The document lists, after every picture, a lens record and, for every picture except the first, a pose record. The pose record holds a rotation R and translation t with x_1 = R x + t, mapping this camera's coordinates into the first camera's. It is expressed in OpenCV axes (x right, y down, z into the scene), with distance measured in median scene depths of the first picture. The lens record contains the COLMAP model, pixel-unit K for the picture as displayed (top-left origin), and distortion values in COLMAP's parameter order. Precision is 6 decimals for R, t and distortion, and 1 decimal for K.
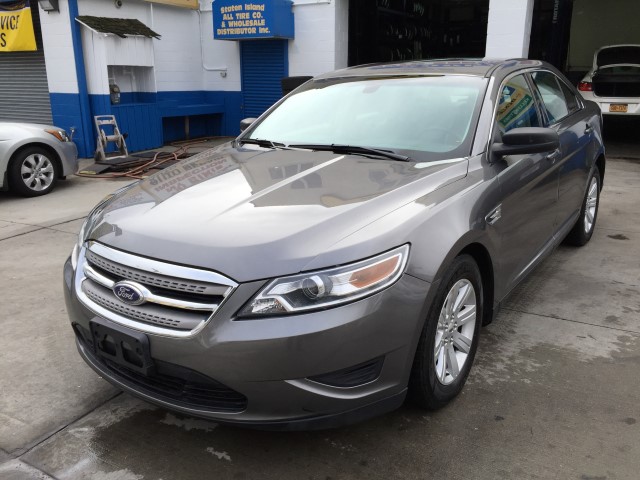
lens RADIAL K [[545.3, 0, 317.1], [0, 545.3, 220.9], [0, 0, 1]] dist [0.085363, -0.121921]
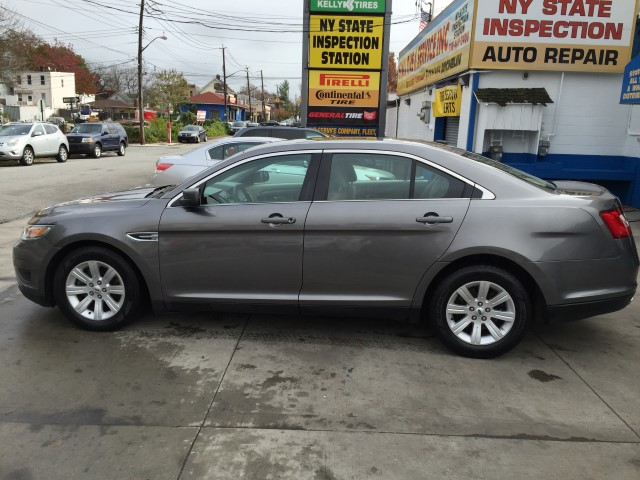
lens RADIAL K [[545.3, 0, 325.9], [0, 545.3, 219.2], [0, 0, 1]] dist [0.085363, -0.121921]
pose [[0.490439, 0.168311, -0.855068, 1.140872], [-0.254388, 0.966089, 0.044255, -0.151916], [0.833521, 0.195815, 0.516624, 0.373119]]
